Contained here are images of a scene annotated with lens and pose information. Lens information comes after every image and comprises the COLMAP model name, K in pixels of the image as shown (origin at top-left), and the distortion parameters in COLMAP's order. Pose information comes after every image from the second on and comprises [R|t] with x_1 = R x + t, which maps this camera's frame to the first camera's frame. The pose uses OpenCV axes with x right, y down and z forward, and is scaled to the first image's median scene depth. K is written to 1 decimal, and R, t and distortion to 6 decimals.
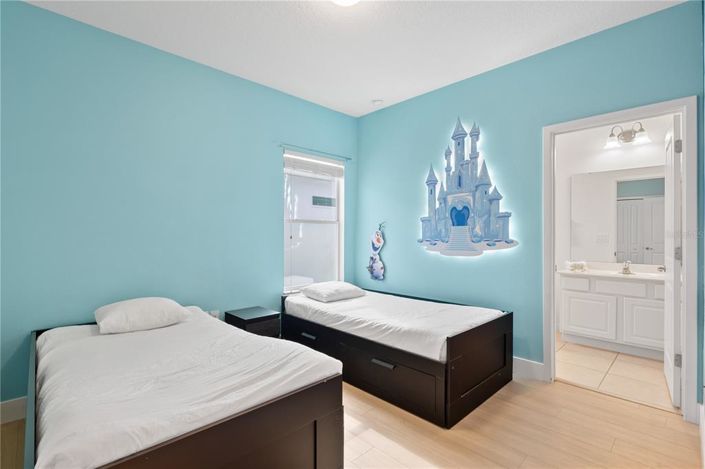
lens RADIAL K [[328.1, 0, 350.1], [0, 328.1, 237.3], [0, 0, 1]] dist [-0.029390, -0.000942]
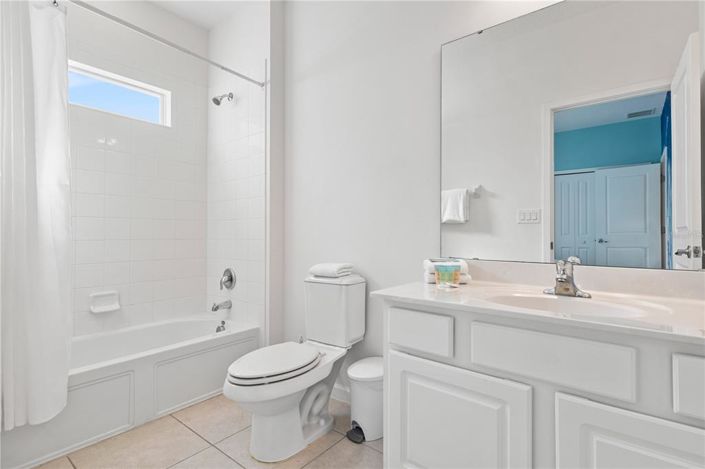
lens RADIAL K [[328.1, 0, 356.3], [0, 328.1, 236.1], [0, 0, 1]] dist [-0.029390, -0.000942]
pose [[0.993020, 0.000929, 0.117946, 0.606998], [-0.000271, 0.999984, -0.005589, 0.053083], [-0.117949, 0.005518, 0.993004, 0.694397]]
